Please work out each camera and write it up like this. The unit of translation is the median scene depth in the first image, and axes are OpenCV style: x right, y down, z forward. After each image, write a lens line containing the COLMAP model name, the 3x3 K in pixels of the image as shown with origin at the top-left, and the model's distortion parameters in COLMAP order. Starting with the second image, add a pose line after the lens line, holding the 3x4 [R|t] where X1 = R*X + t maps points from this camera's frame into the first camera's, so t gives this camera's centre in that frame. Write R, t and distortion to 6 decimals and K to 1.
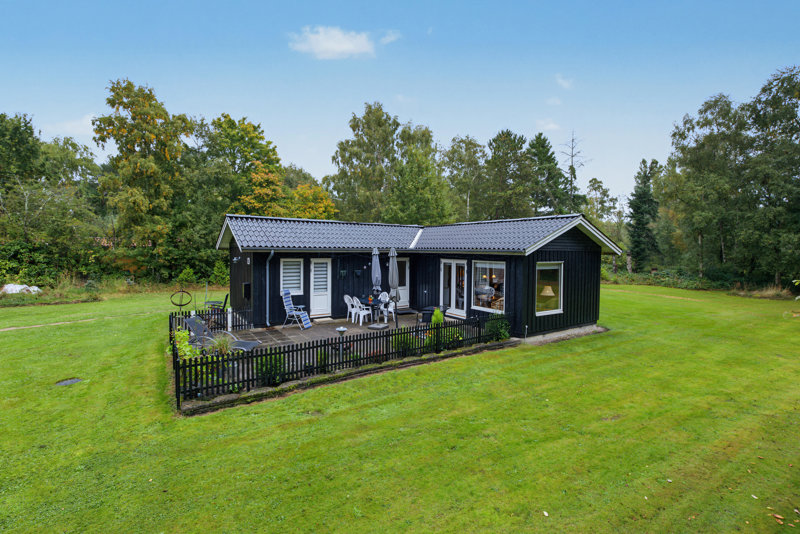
lens RADIAL K [[355.1, 0, 403.0], [0, 355.1, 268.1], [0, 0, 1]] dist [-0.001475, 0.000697]
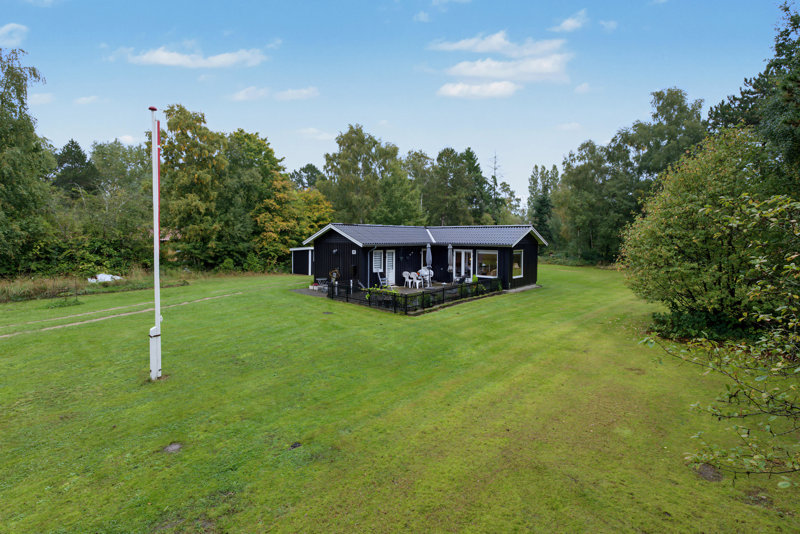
lens RADIAL K [[355.1, 0, 397.2], [0, 355.1, 262.5], [0, 0, 1]] dist [-0.001475, 0.000697]
pose [[0.971245, -0.022266, 0.237039, -0.299493], [0.017686, 0.999614, 0.021433, -0.001645], [-0.237425, -0.016625, 0.971264, -0.312654]]
